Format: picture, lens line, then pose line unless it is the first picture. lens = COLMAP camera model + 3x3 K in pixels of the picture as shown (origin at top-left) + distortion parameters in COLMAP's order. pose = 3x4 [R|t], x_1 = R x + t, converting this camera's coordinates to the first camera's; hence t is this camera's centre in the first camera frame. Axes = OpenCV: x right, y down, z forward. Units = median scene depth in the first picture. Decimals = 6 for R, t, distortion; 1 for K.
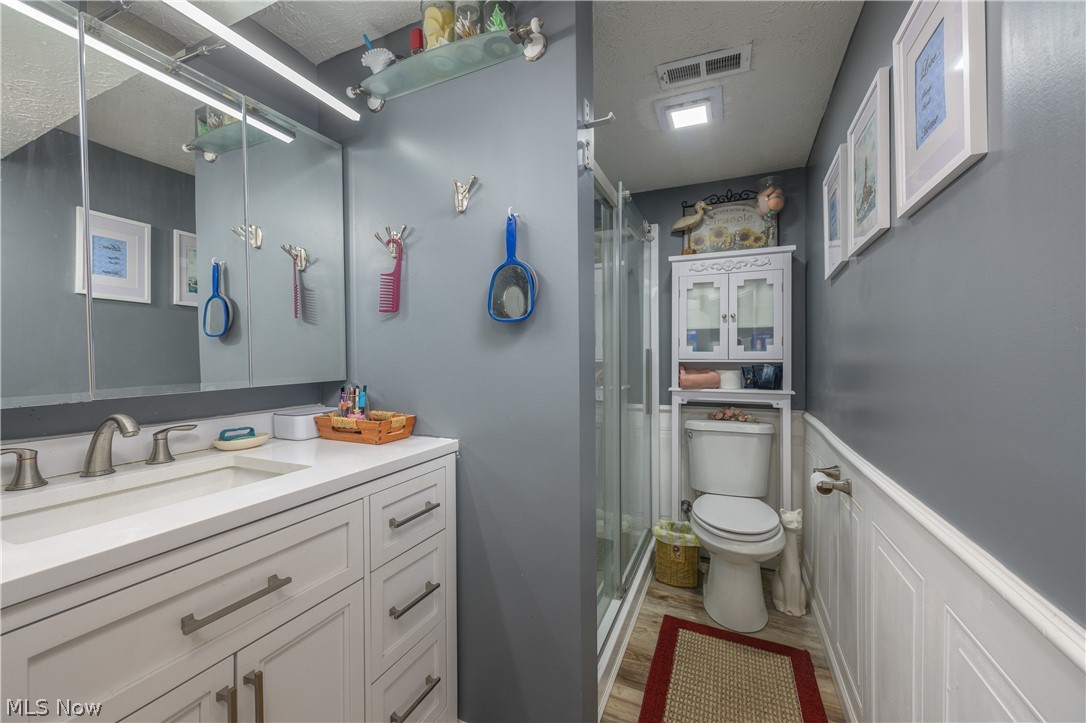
lens RADIAL K [[426.9, 0, 540.7], [0, 426.9, 358.0], [0, 0, 1]] dist [-0.000560, 0.000030]
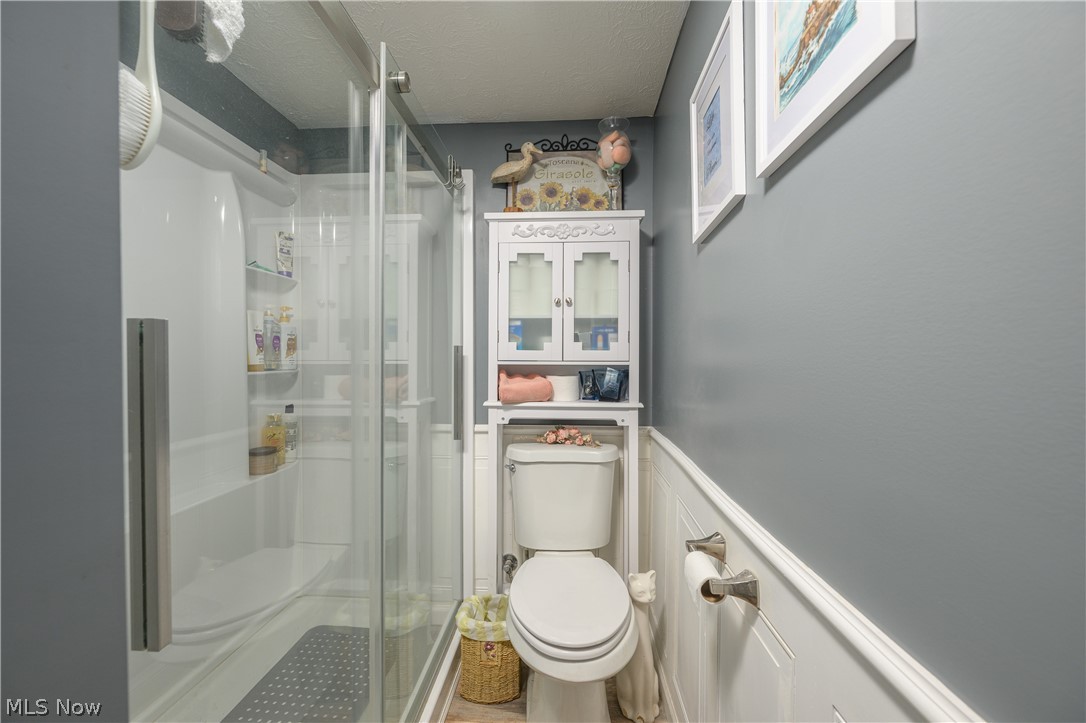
lens RADIAL K [[464.3, 0, 546.3], [0, 464.3, 353.0], [0, 0, 1]] dist [-0.000978, -0.000113]
pose [[0.932117, 0.007356, 0.362082, 0.129562], [-0.003498, 0.999930, -0.011309, -0.001307], [-0.362140, 0.009275, 0.932078, 0.277847]]
